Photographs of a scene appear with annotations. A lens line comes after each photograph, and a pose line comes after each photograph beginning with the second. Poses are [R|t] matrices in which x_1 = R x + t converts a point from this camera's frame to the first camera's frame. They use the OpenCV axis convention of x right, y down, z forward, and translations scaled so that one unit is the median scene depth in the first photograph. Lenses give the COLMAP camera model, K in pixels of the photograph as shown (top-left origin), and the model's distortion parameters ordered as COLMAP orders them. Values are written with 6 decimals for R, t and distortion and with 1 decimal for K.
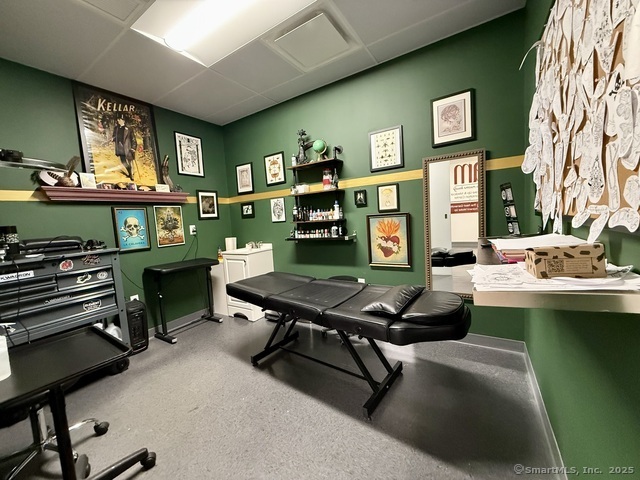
lens RADIAL K [[254.2, 0, 319.8], [0, 254.2, 238.4], [0, 0, 1]] dist [0.001173, 0.000161]
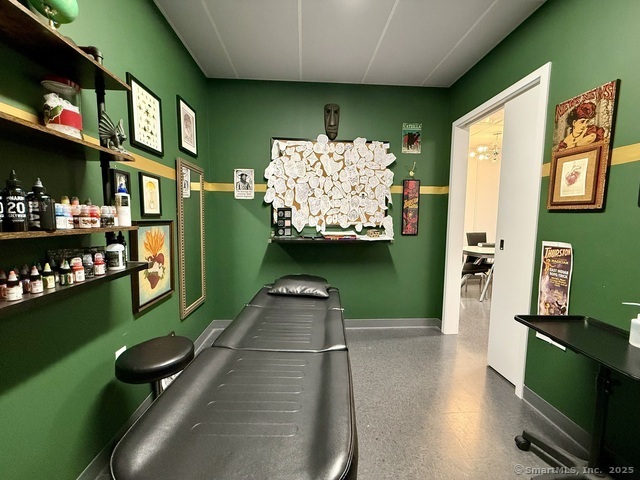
lens RADIAL K [[254.2, 0, 318.0], [0, 254.2, 238.4], [0, 0, 1]] dist [0.001173, 0.000161]
pose [[-0.583751, -0.002507, 0.811929, -0.492626], [0.097330, 0.992568, 0.073042, -0.057284], [-0.806078, 0.121664, -0.579169, 1.022718]]
